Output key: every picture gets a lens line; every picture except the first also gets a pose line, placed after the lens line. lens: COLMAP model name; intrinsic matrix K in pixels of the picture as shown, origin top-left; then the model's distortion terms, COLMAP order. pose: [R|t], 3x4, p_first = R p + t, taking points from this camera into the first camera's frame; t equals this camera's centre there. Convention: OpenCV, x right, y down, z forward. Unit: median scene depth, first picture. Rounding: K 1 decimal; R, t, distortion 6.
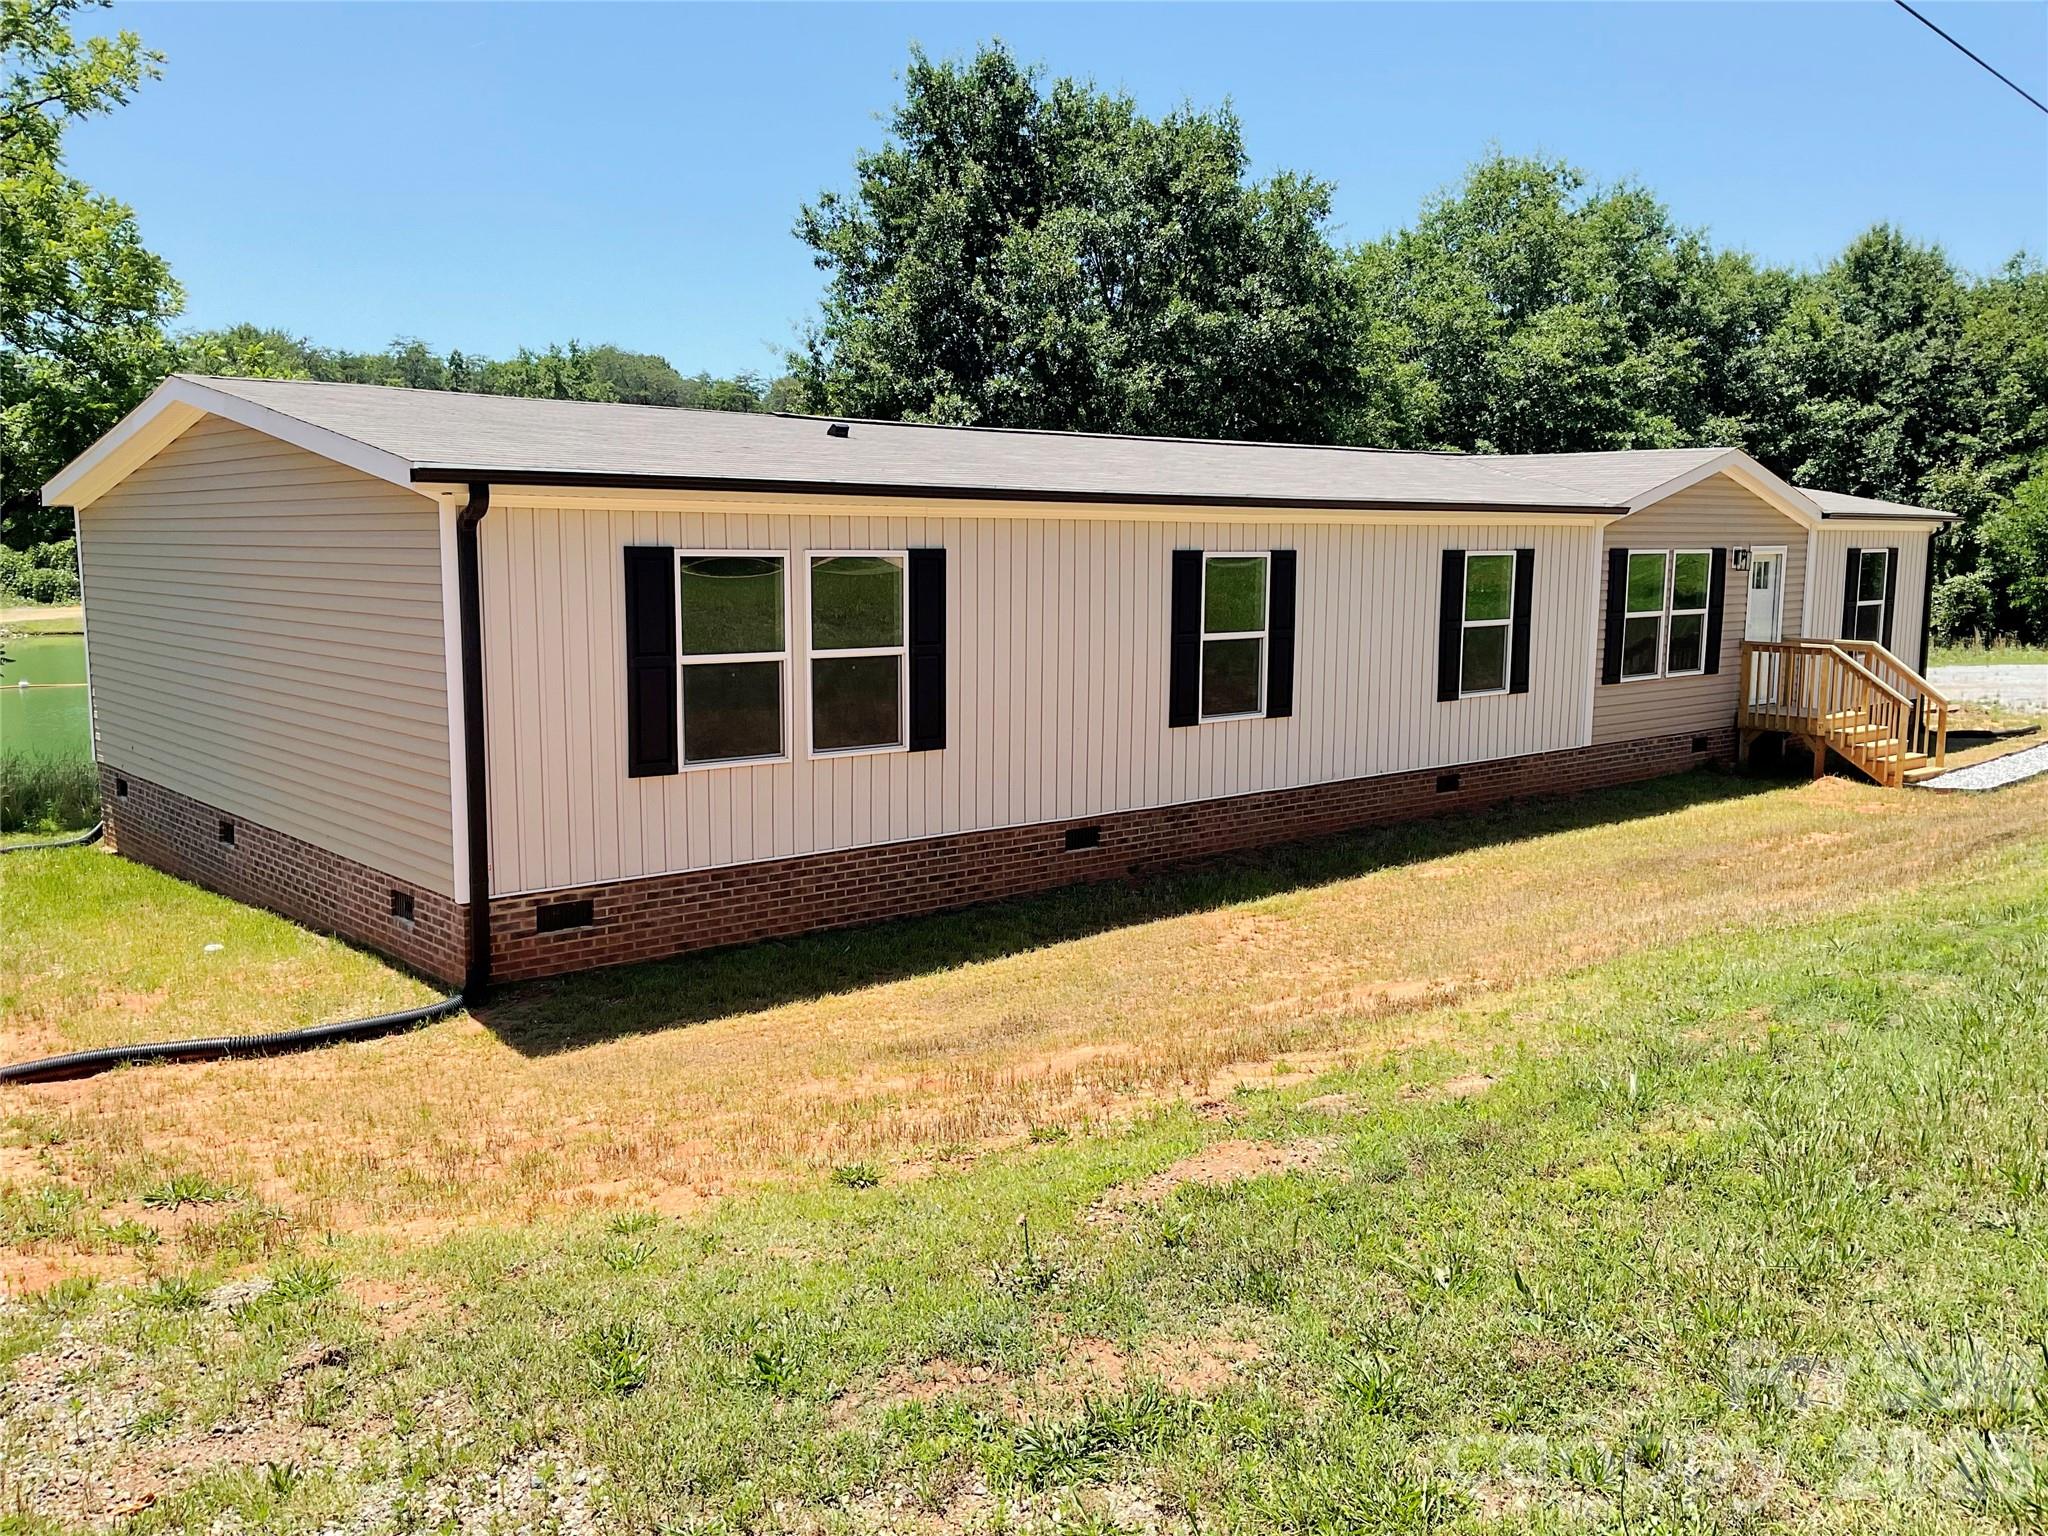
lens RADIAL K [[1685.3, 0, 1017.5], [0, 1685.3, 764.7], [0, 0, 1]] dist [0.107660, -0.222119]
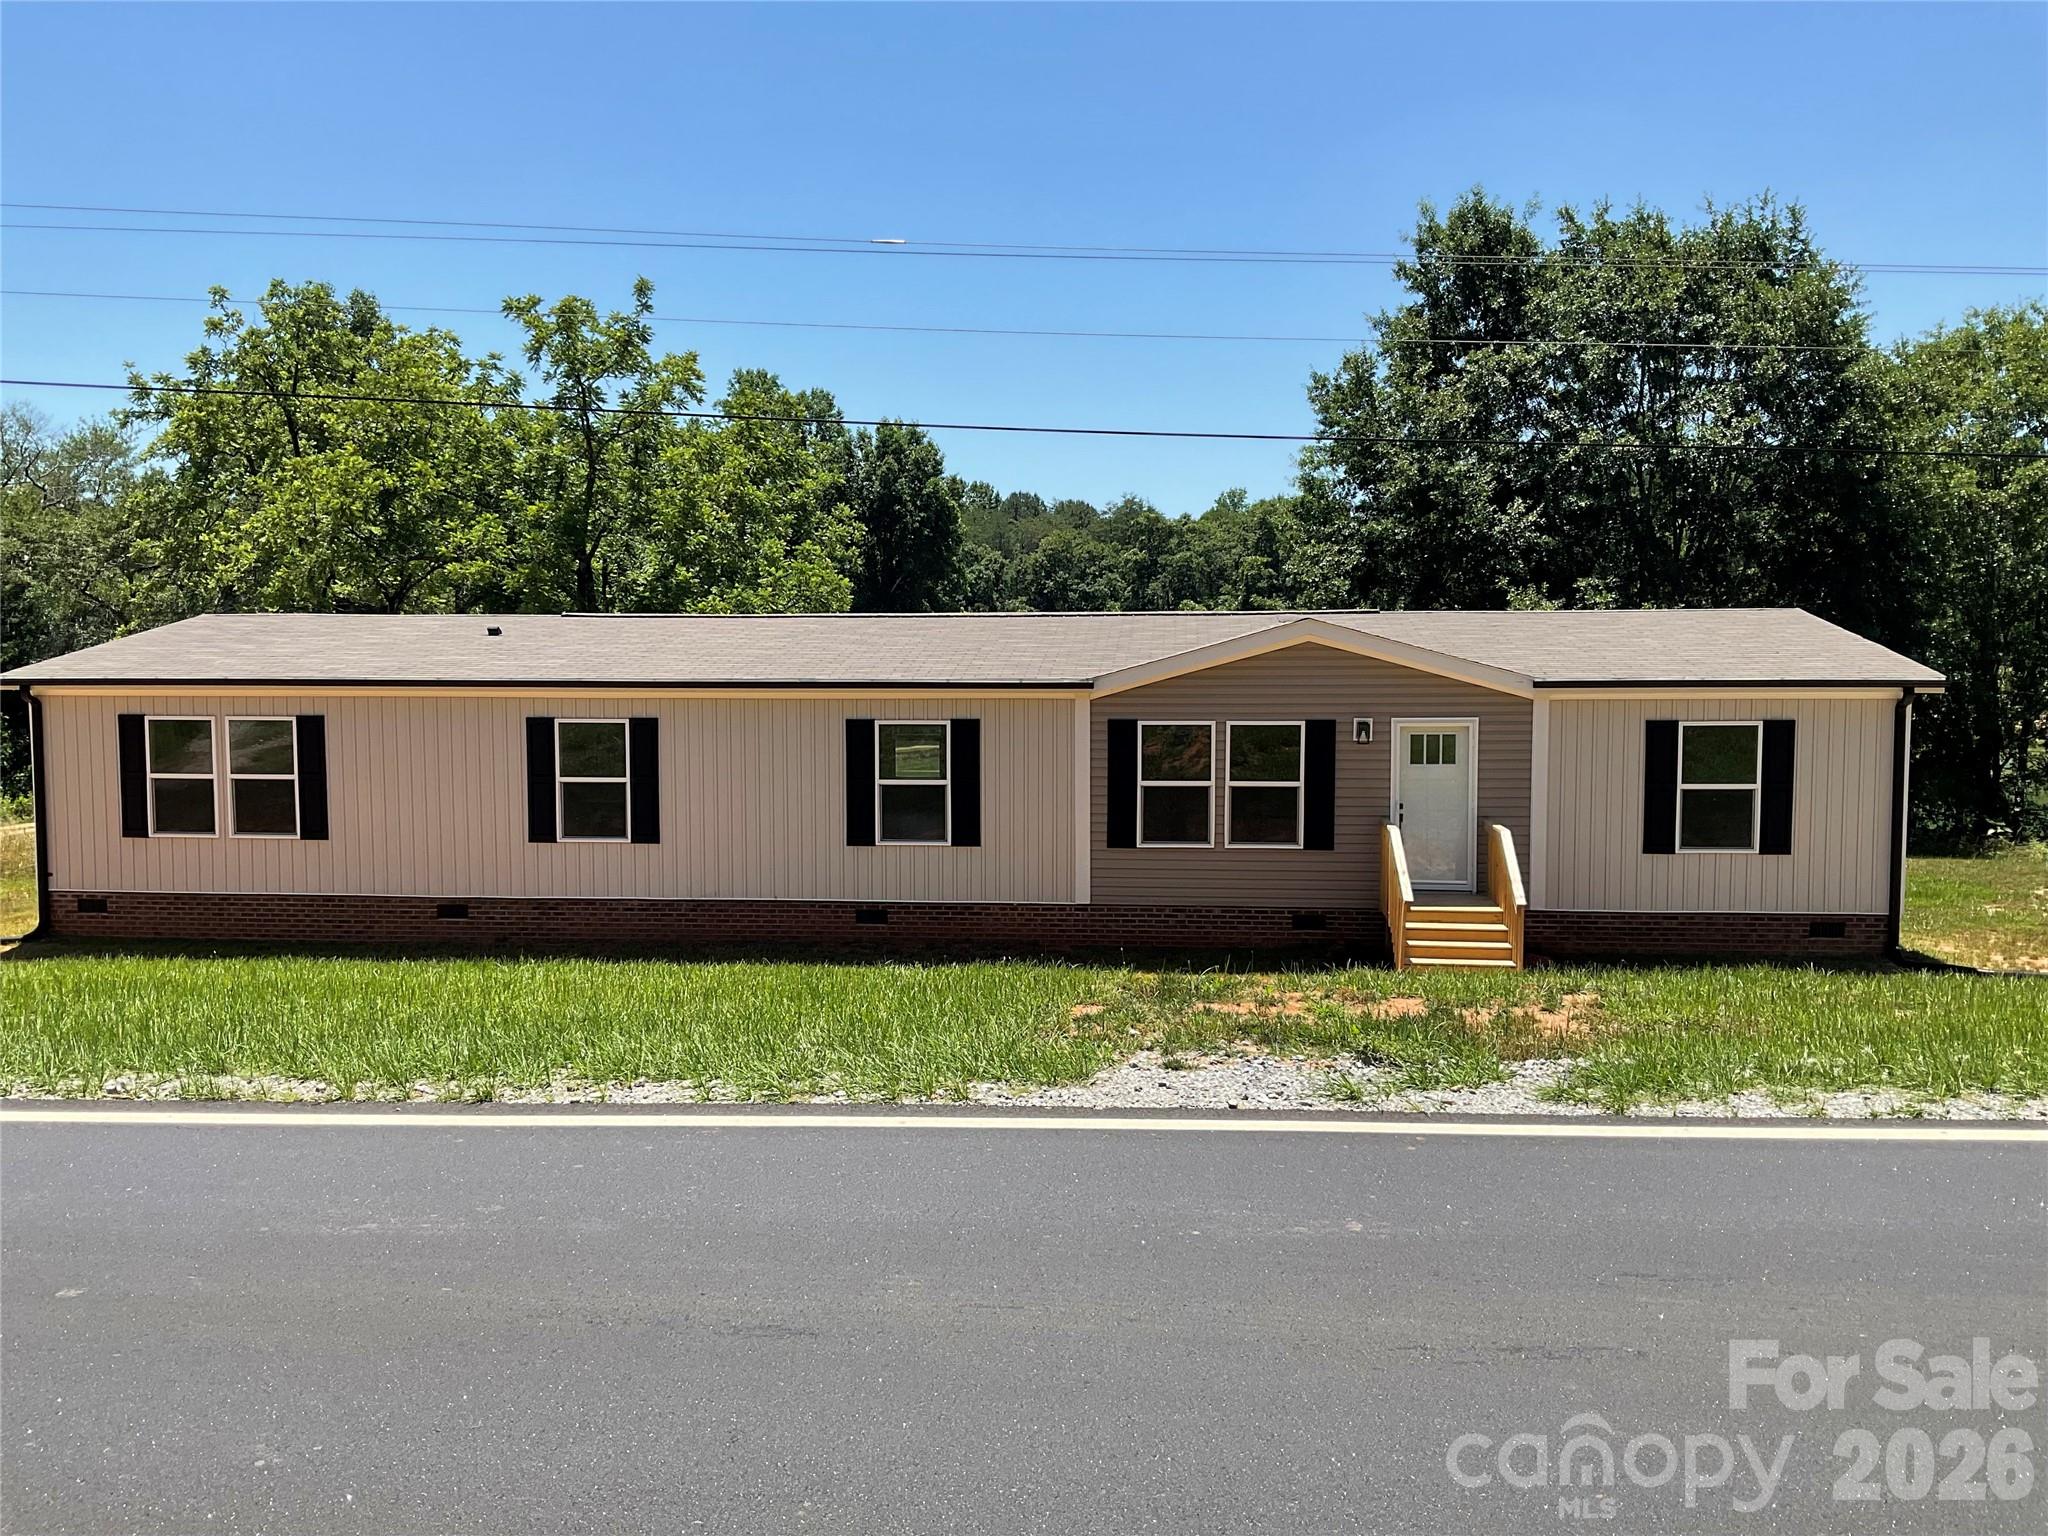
lens RADIAL K [[1723.3, 0, 1016.9], [0, 1723.3, 759.9], [0, 0, 1]] dist [0.107215, -0.230844]
pose [[0.688061, 0.044883, -0.724263, 1.411705], [-0.090967, 0.995547, -0.024724, -0.091304], [0.719928, 0.082896, 0.689080, 0.290035]]
